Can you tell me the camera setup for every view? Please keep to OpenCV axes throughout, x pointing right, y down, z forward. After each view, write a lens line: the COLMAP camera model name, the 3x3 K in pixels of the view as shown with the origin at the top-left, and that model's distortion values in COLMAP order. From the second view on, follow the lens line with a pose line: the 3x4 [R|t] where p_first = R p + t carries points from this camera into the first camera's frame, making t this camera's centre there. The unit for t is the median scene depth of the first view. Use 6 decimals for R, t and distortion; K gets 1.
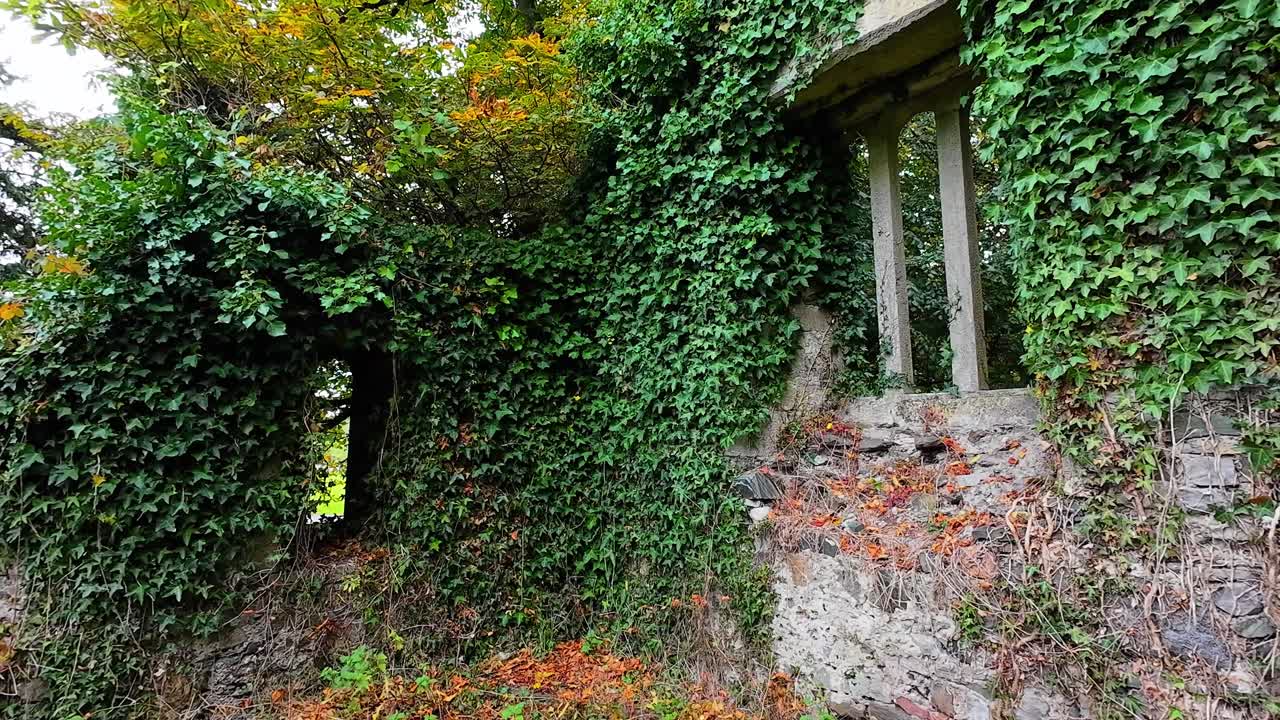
lens RADIAL K [[605.4, 0, 640.7], [0, 605.4, 359.1], [0, 0, 1]] dist [0.004505, -0.000095]
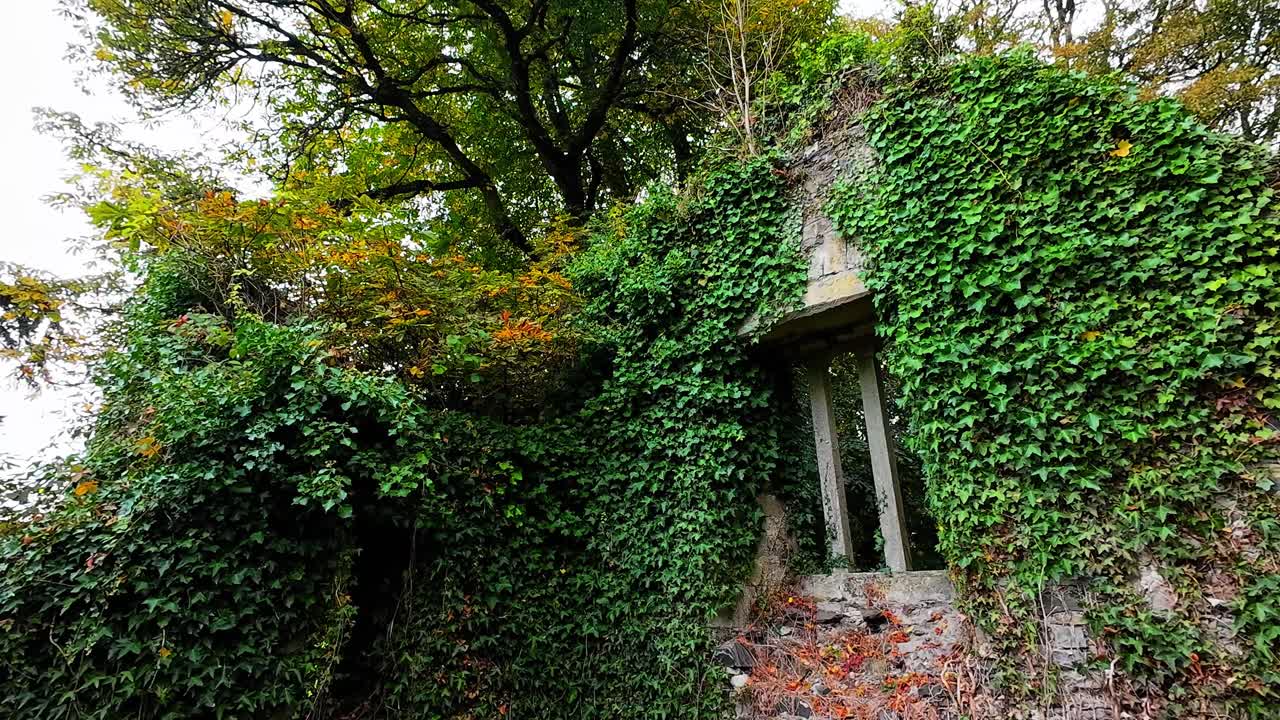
lens RADIAL K [[605.4, 0, 640.7], [0, 605.4, 359.1], [0, 0, 1]] dist [0.004505, -0.000095]
pose [[0.988254, 0.058836, 0.141038, -0.205044], [-0.020767, 0.966057, -0.257494, -0.040030], [-0.151401, 0.251540, 0.955932, -0.254443]]
